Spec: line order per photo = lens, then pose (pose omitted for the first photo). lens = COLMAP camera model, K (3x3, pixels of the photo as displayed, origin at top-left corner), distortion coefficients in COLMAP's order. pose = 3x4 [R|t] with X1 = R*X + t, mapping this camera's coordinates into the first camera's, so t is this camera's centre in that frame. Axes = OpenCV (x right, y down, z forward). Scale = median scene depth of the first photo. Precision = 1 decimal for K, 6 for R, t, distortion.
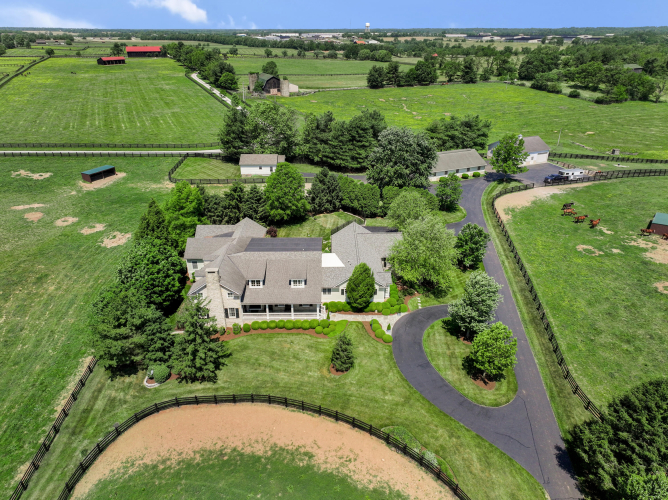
lens RADIAL K [[465.0, 0, 336.0], [0, 465.0, 251.0], [0, 0, 1]] dist [0.002396, 0.013034]
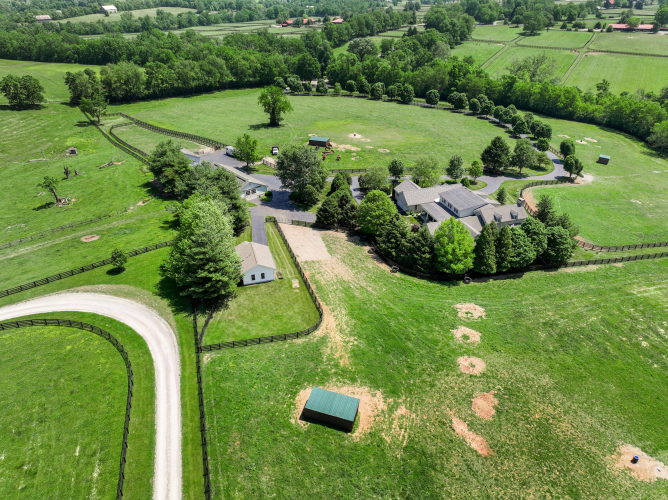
lens RADIAL K [[465.0, 0, 334.9], [0, 465.0, 249.3], [0, 0, 1]] dist [0.002396, 0.013034]
pose [[-0.290856, -0.480939, 0.827104, -1.692173], [0.420088, 0.712498, 0.562026, -1.184315], [-0.859610, 0.510925, -0.005198, 1.732067]]
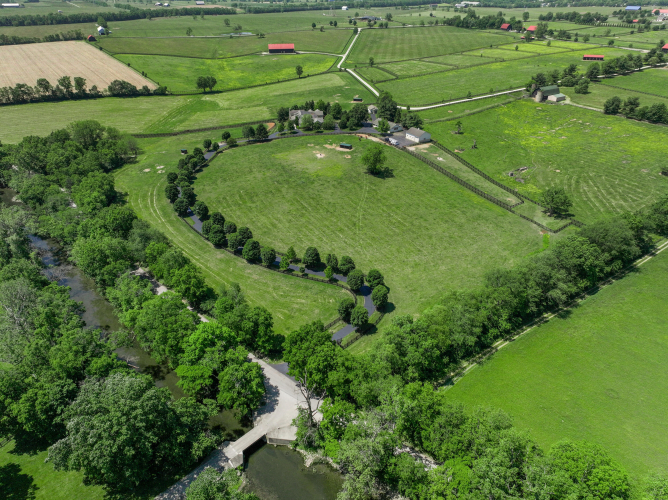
lens RADIAL K [[465.0, 0, 335.3], [0, 465.0, 251.4], [0, 0, 1]] dist [0.002396, 0.013034]
pose [[0.150151, 0.500594, -0.852561, 5.704099], [-0.423825, 0.811674, 0.401943, -1.096806], [0.893212, 0.300985, 0.334037, 0.069996]]
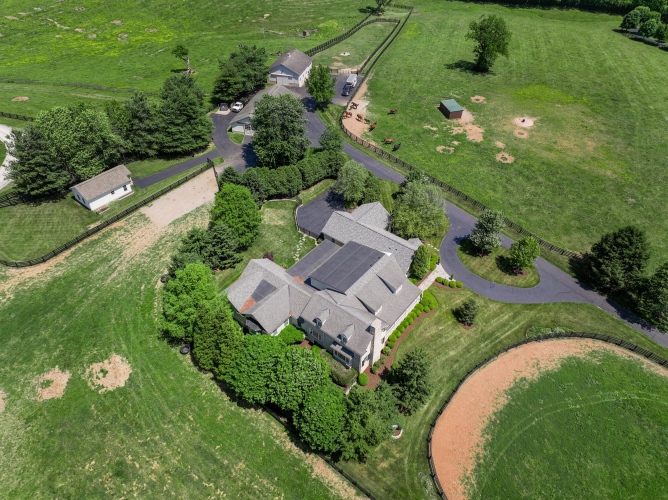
lens RADIAL K [[465.0, 0, 333.2], [0, 465.0, 249.6], [0, 0, 1]] dist [0.002396, 0.013034]
pose [[0.631377, -0.519622, 0.575635, -0.848484], [0.336003, 0.852310, 0.400835, -0.564183], [-0.698903, -0.059663, 0.712724, 0.297405]]
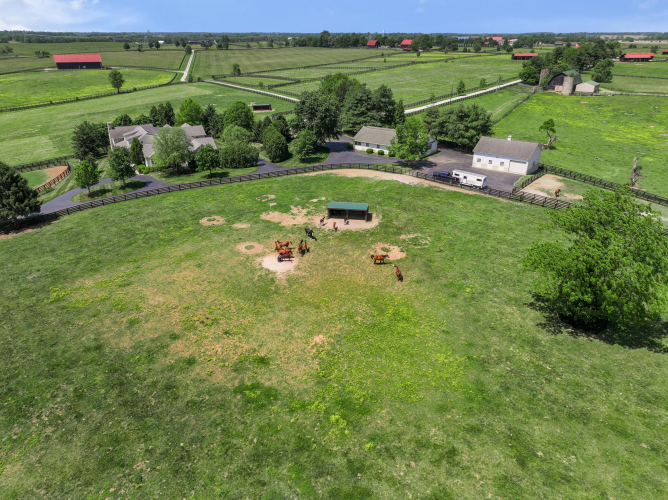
lens RADIAL K [[465.0, 0, 336.9], [0, 465.0, 250.8], [0, 0, 1]] dist [0.002396, 0.013034]
pose [[0.495370, 0.366713, -0.787483, 2.127268], [-0.375022, 0.907977, 0.186915, -0.219307], [0.783560, 0.202731, 0.587310, 0.658345]]
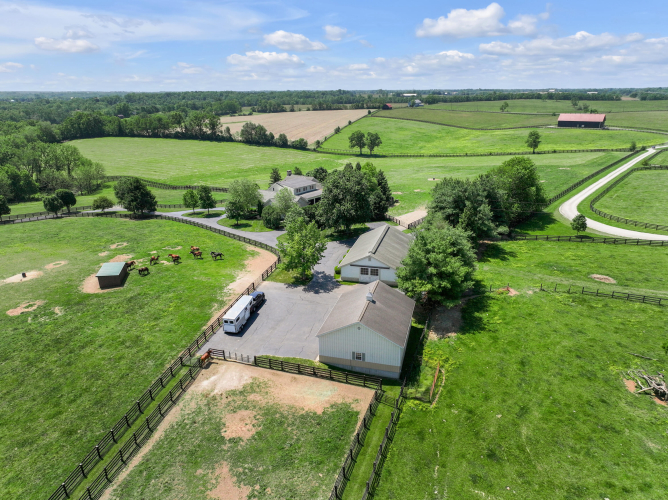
lens RADIAL K [[465.0, 0, 335.8], [0, 465.0, 248.2], [0, 0, 1]] dist [0.002396, 0.013034]
pose [[-0.626483, 0.252167, -0.737516, 1.635010], [-0.332418, 0.769408, 0.545444, -1.145667], [0.704994, 0.586875, -0.398197, 2.457430]]
